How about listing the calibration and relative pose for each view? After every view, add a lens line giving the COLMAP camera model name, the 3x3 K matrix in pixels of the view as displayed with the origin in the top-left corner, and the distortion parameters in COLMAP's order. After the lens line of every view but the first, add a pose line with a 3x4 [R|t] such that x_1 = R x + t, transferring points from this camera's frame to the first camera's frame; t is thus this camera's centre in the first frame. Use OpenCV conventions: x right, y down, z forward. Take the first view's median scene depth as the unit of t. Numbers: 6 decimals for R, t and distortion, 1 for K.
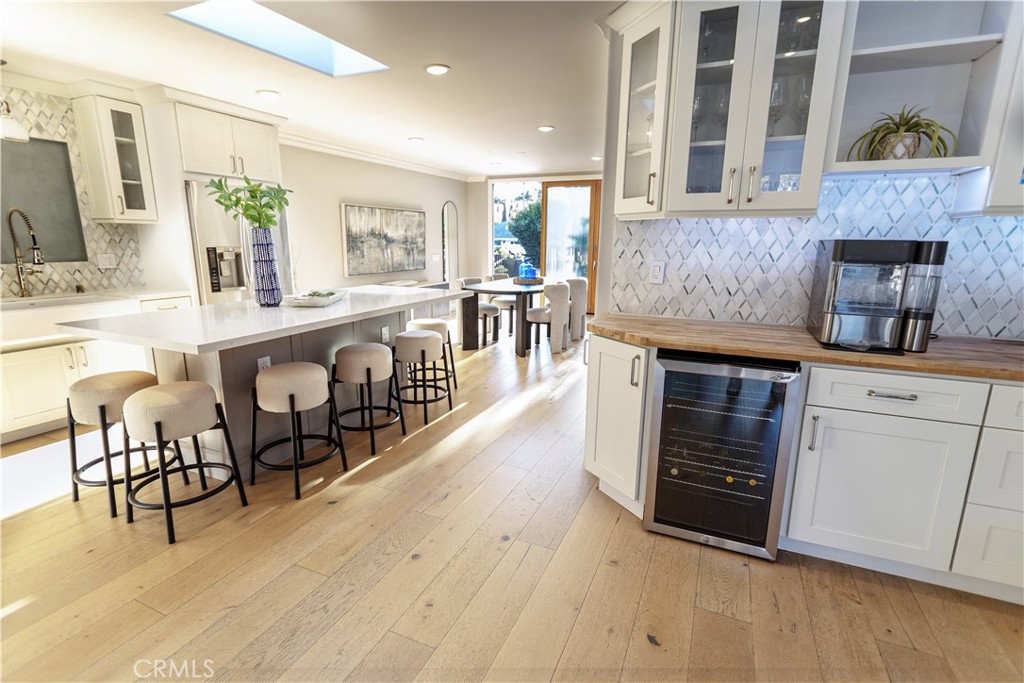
lens RADIAL K [[484.6, 0, 512.7], [0, 484.6, 345.5], [0, 0, 1]] dist [0.002902, 0.001293]
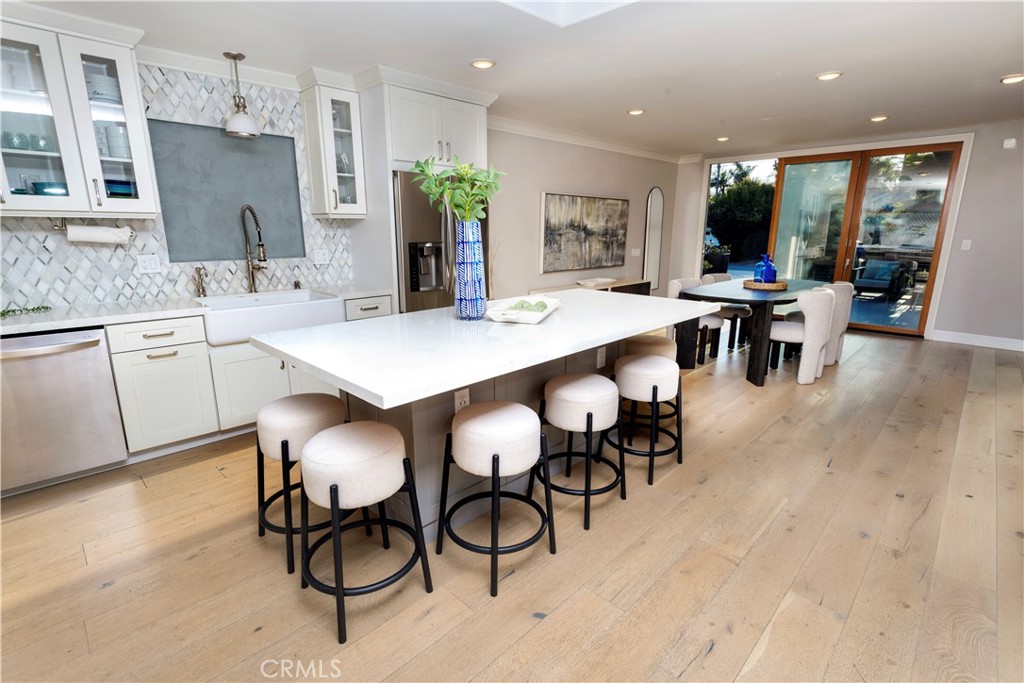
lens RADIAL K [[484.6, 0, 512.7], [0, 484.6, 345.5], [0, 0, 1]] dist [0.002902, 0.001293]
pose [[0.937866, 0.072500, -0.339339, -0.074109], [-0.066385, 0.997355, 0.029612, -0.029834], [0.340588, -0.005245, 0.940198, 0.124023]]
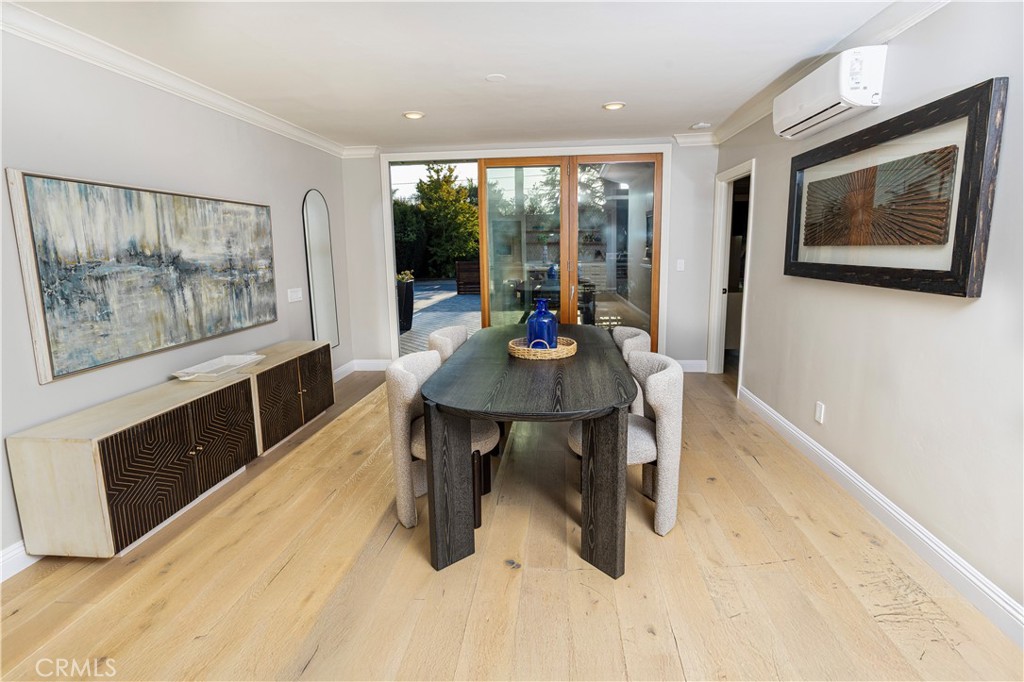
lens RADIAL K [[487.0, 0, 512.3], [0, 487.0, 320.0], [0, 0, 1]] dist [0.002403, 0.000752]
pose [[0.947642, -0.075157, 0.310364, -0.131681], [0.095556, 0.994115, -0.051031, -0.134756], [-0.304702, 0.078016, 0.949247, 0.559788]]
